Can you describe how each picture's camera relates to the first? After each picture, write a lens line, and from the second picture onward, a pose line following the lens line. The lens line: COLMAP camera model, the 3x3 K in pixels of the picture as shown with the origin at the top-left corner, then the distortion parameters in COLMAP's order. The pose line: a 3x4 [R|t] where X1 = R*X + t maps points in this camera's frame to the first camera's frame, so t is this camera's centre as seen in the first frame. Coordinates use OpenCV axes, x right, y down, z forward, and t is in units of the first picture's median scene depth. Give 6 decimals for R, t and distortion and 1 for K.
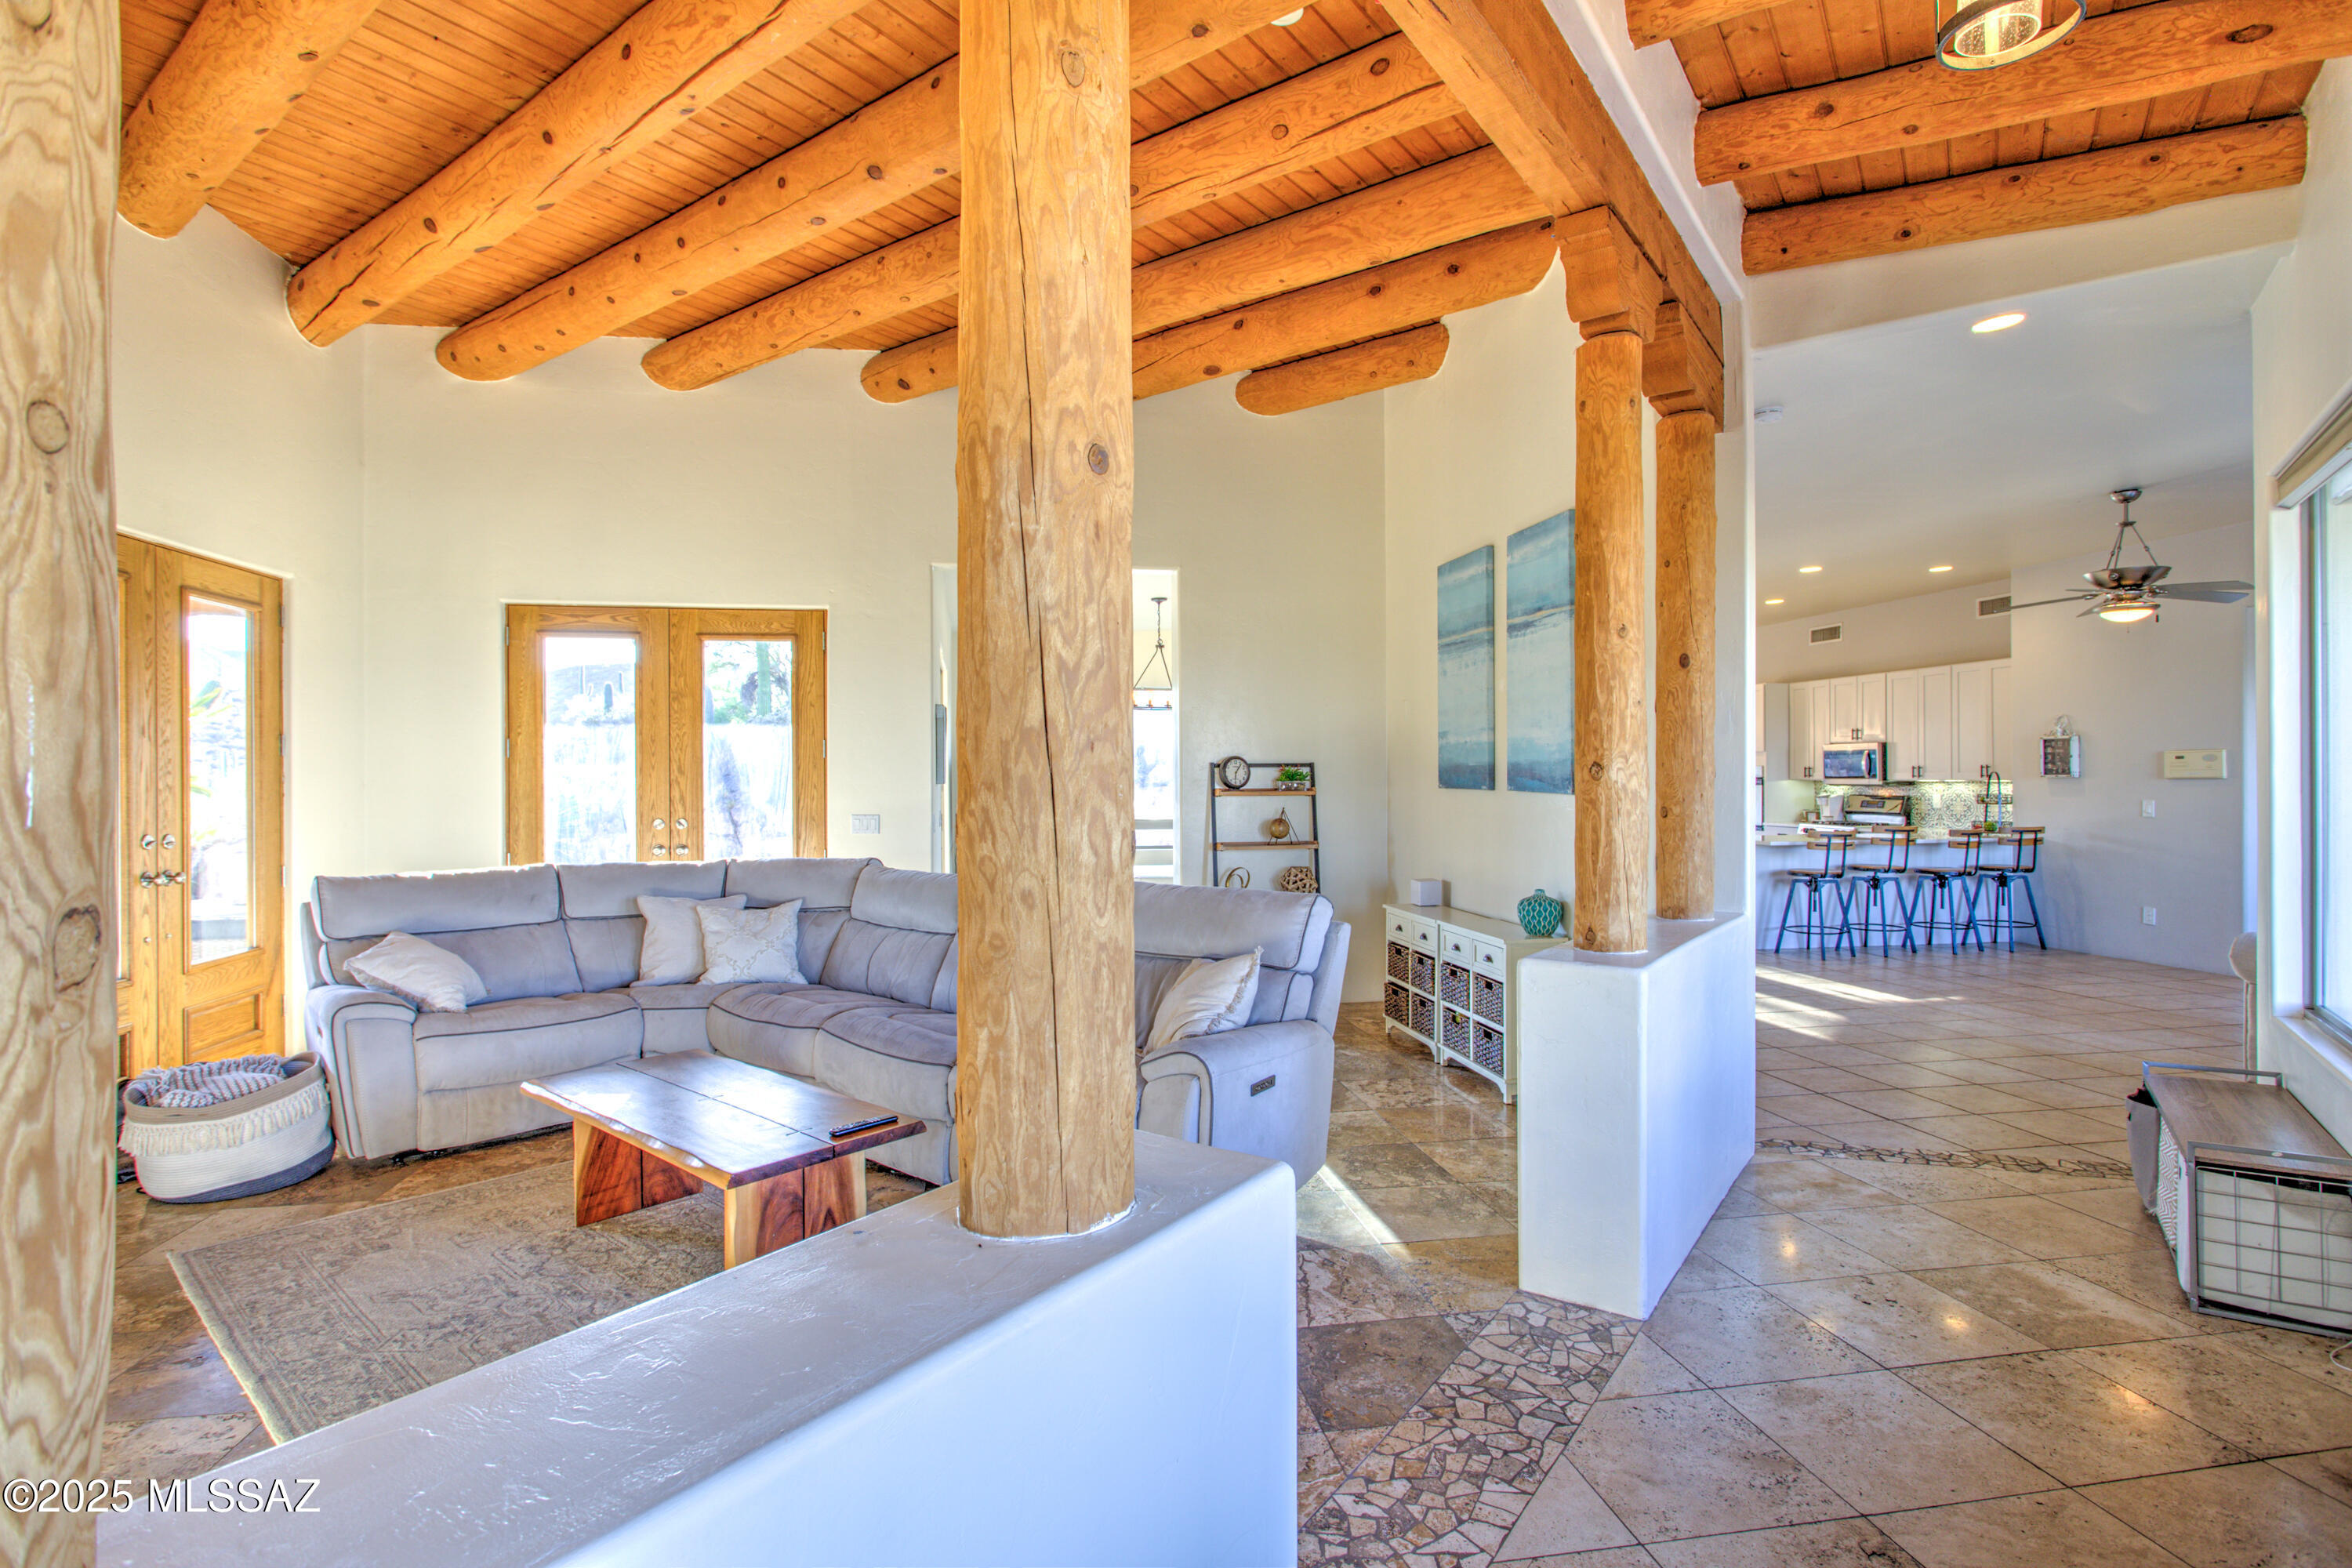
lens RADIAL K [[1143.9, 0, 1170.2], [0, 1143.9, 779.9], [0, 0, 1]] dist [-0.010169, 0.000741]
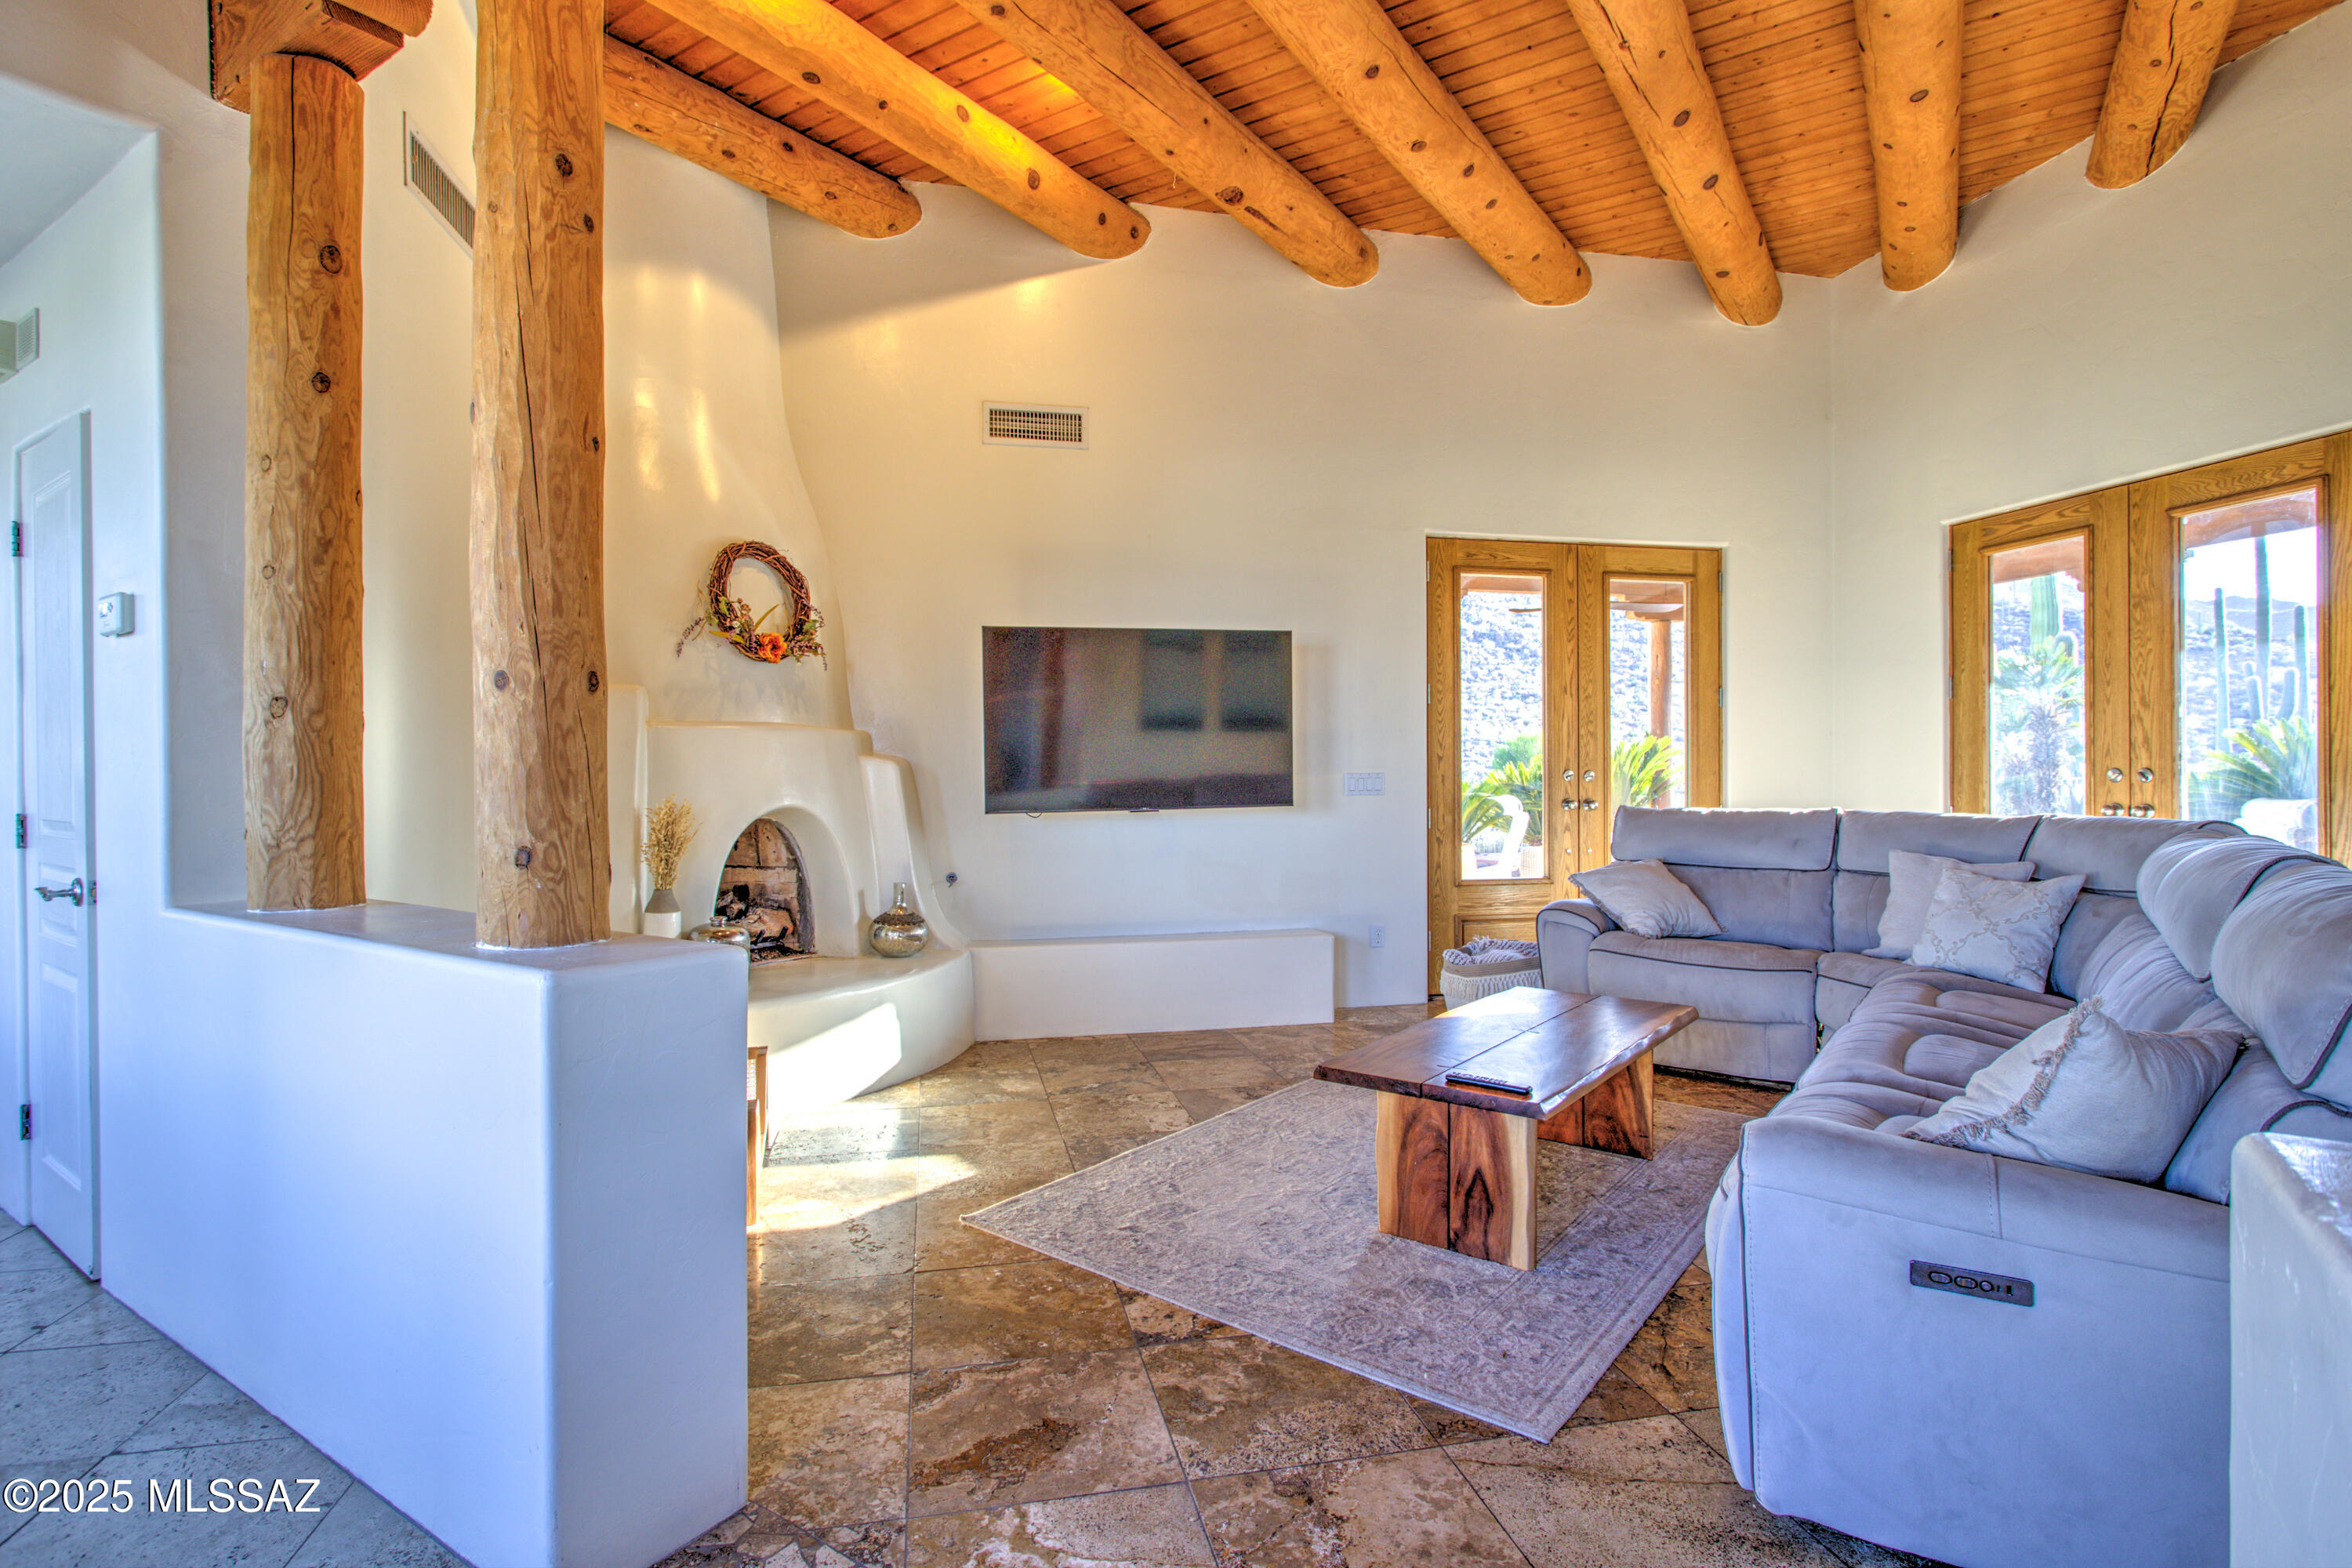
lens RADIAL K [[1143.9, 0, 1170.2], [0, 1143.9, 779.9], [0, 0, 1]] dist [-0.010169, 0.000741]
pose [[0.046985, 0.010056, -0.998845, 0.324891], [0.003670, 0.999941, 0.010239, 0.038298], [0.998889, -0.004147, 0.046945, 0.414251]]
